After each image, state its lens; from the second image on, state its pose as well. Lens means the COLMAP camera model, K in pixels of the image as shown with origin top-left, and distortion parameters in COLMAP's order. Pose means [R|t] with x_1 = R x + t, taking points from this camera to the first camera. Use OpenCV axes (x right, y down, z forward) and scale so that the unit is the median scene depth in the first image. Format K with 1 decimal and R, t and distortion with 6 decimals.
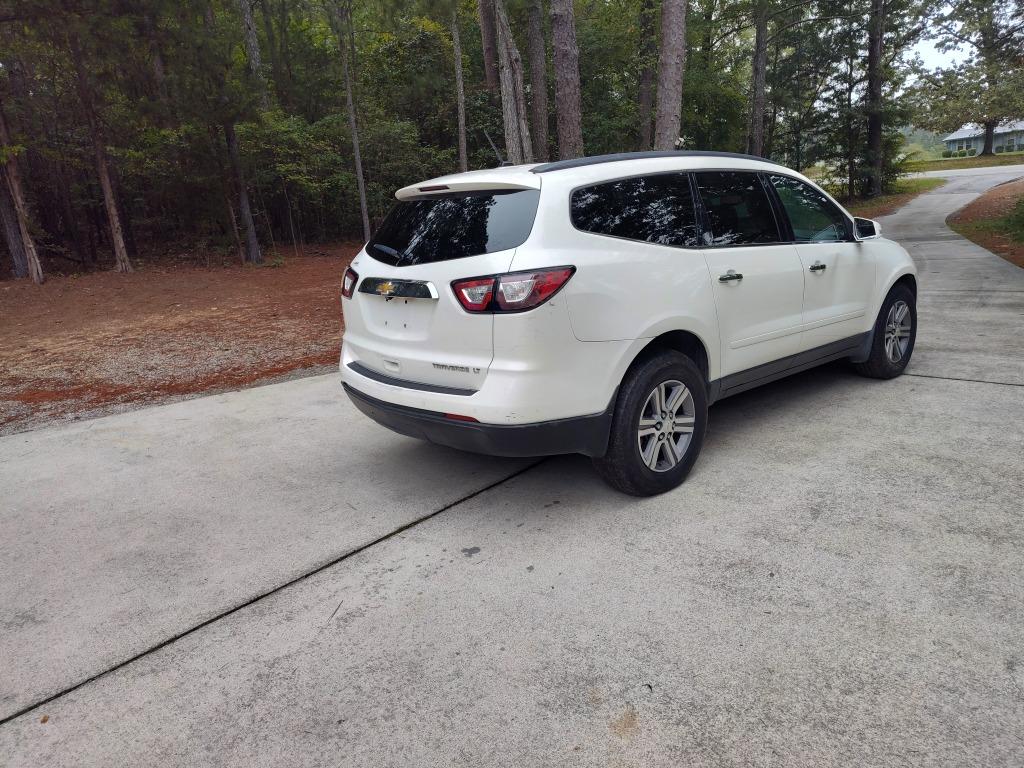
lens RADIAL K [[720.8, 0, 512.0], [0, 720.8, 384.0], [0, 0, 1]] dist [0.008927, -0.001157]
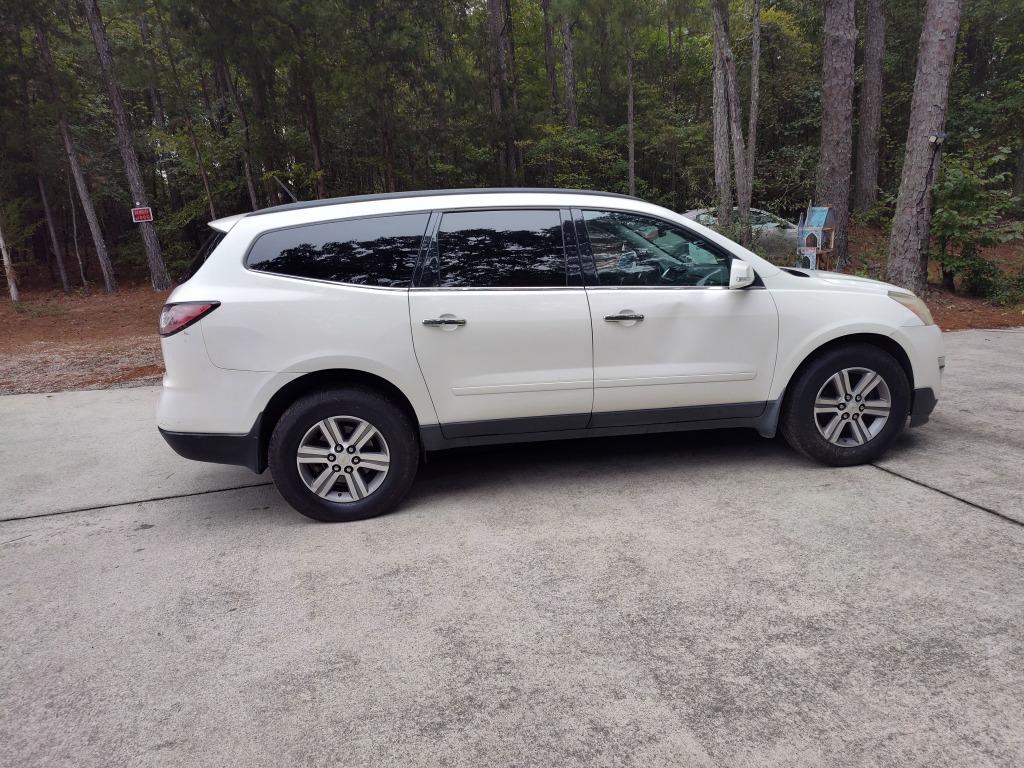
lens RADIAL K [[718.0, 0, 512.0], [0, 718.0, 384.0], [0, 0, 1]] dist [0.010992, -0.000010]
pose [[0.838167, 0.135661, -0.528273, 0.944101], [-0.130530, 0.990319, 0.047214, -0.129203], [0.529565, 0.029383, 0.847761, 0.243107]]
